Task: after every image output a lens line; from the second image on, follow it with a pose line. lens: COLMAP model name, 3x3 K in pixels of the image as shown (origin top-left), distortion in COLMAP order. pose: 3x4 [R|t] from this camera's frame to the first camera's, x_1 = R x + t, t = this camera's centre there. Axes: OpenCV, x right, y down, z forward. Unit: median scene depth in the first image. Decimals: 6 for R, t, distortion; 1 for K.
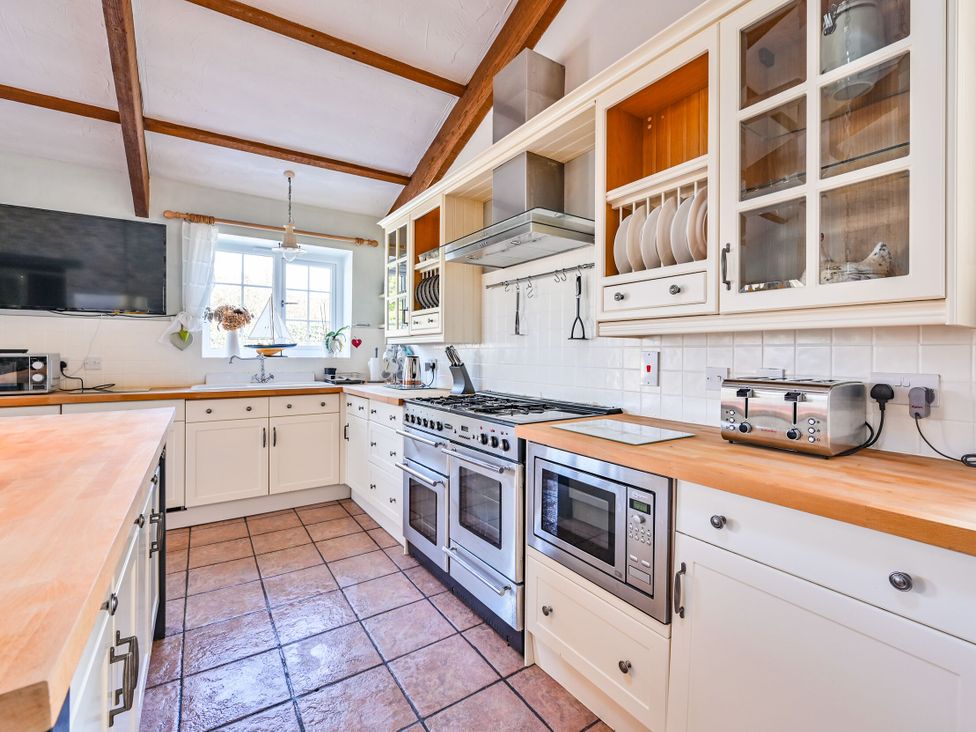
lens RADIAL K [[442.3, 0, 484.4], [0, 442.3, 357.4], [0, 0, 1]] dist [-0.001537, -0.000228]
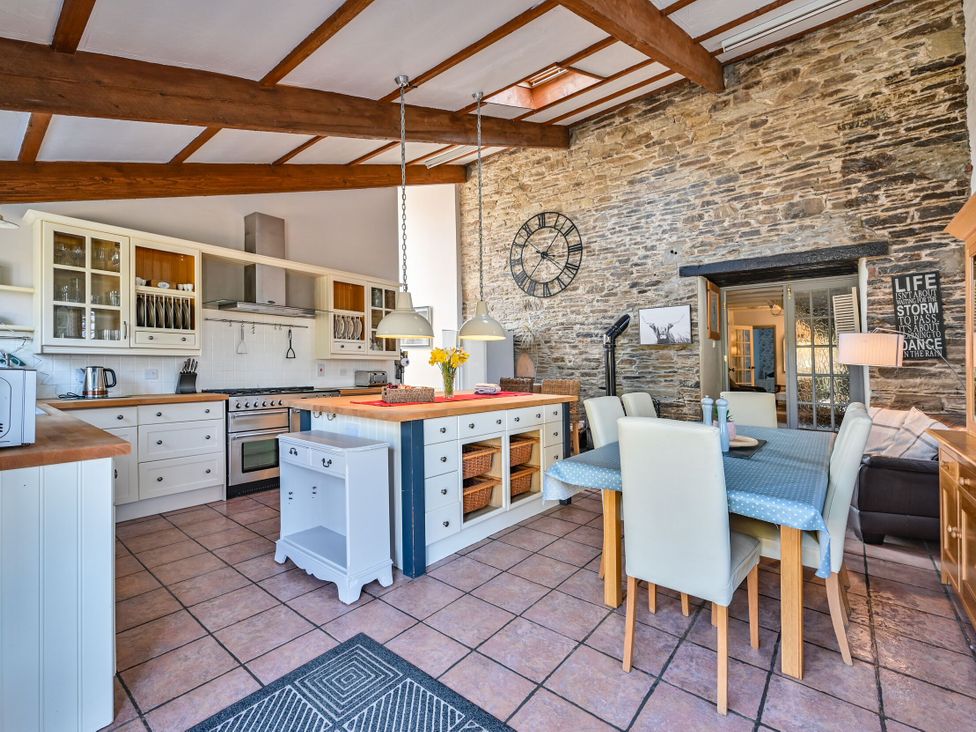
lens RADIAL K [[442.3, 0, 484.4], [0, 442.3, 357.4], [0, 0, 1]] dist [-0.001537, -0.000228]
pose [[-0.293829, 0.007669, 0.955827, -2.156432], [0.001835, 0.999970, -0.007459, -0.024707], [-0.955856, -0.000438, -0.293834, 0.698934]]
